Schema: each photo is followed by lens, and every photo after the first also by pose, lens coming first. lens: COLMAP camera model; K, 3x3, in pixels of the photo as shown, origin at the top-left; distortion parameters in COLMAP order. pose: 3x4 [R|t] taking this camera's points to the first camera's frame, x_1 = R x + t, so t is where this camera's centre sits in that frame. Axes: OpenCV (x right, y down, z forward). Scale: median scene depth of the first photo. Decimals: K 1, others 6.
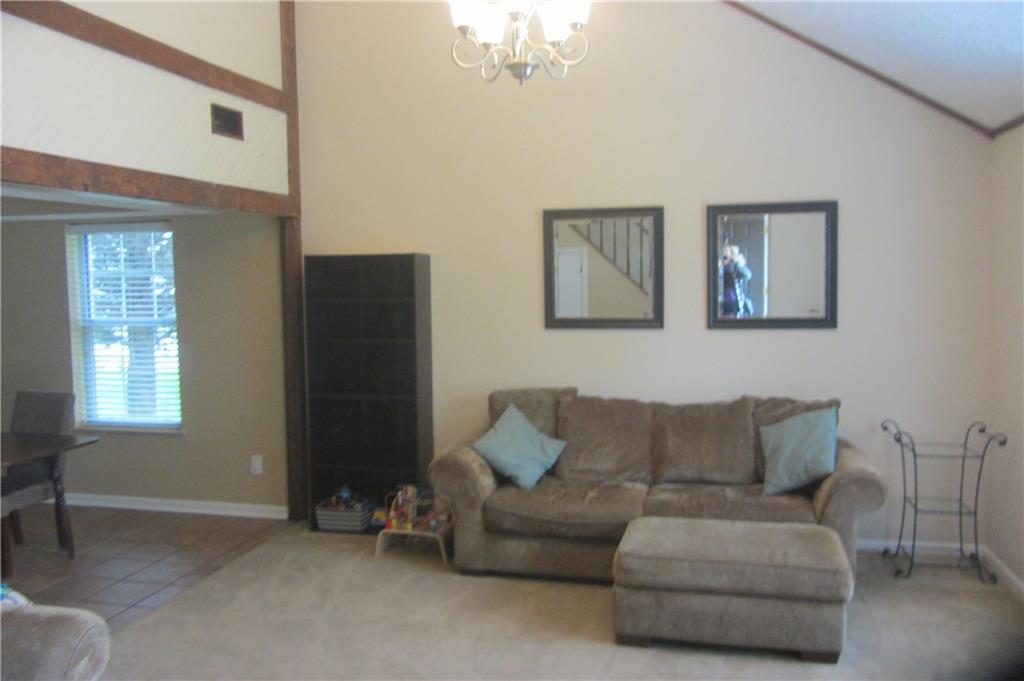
lens RADIAL K [[848.3, 0, 512.4], [0, 848.3, 338.9], [0, 0, 1]] dist [-0.041752, 0.010276]
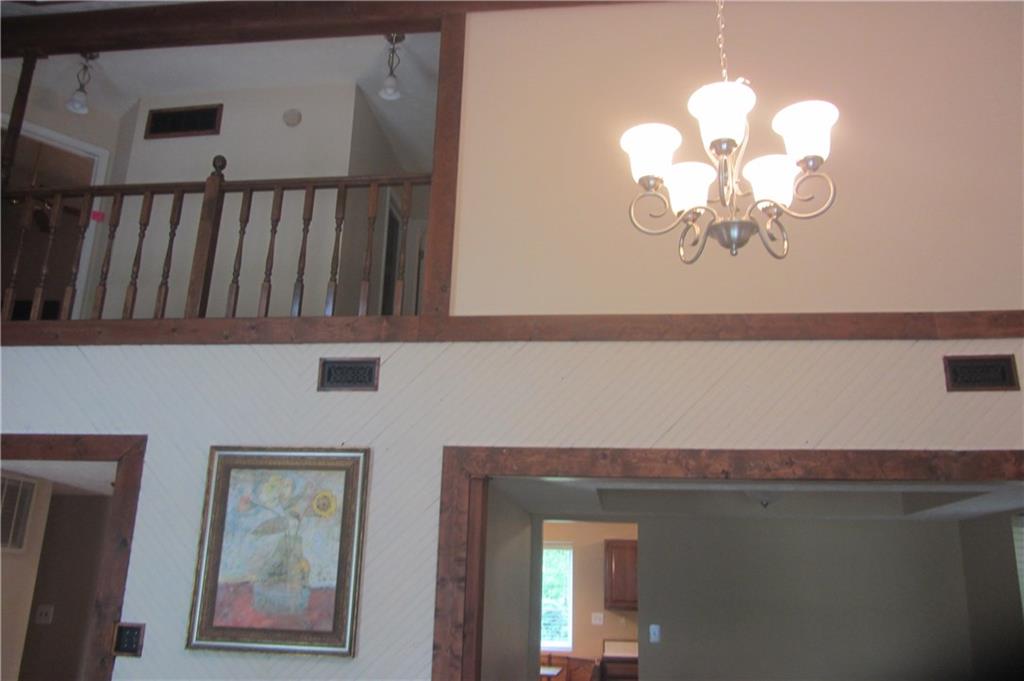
lens RADIAL K [[848.3, 0, 520.2], [0, 848.3, 339.4], [0, 0, 1]] dist [-0.041752, 0.010276]
pose [[0.102122, -0.277205, -0.955368, 0.364707], [-0.107606, 0.951676, -0.287636, -0.008027], [0.988935, 0.132178, 0.067357, 0.463172]]
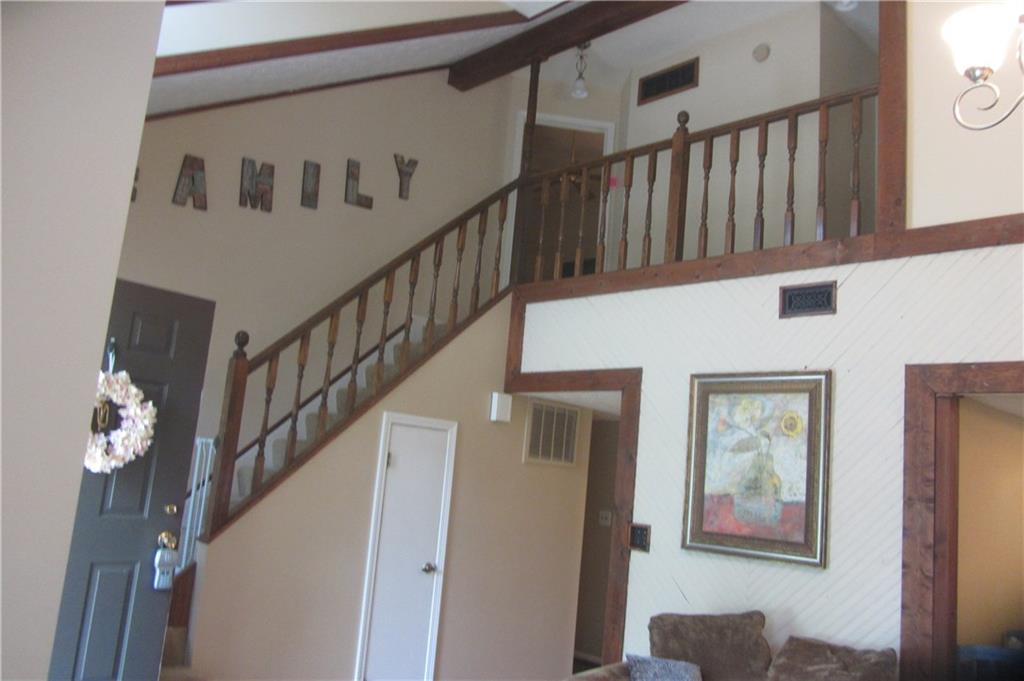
lens RADIAL K [[848.3, 0, 507.8], [0, 848.3, 338.0], [0, 0, 1]] dist [-0.041752, 0.010276]
pose [[-0.542801, -0.180565, -0.820222, 0.400130], [-0.150513, 0.981718, -0.116512, -0.013616], [0.826265, 0.060211, -0.560055, 0.585914]]
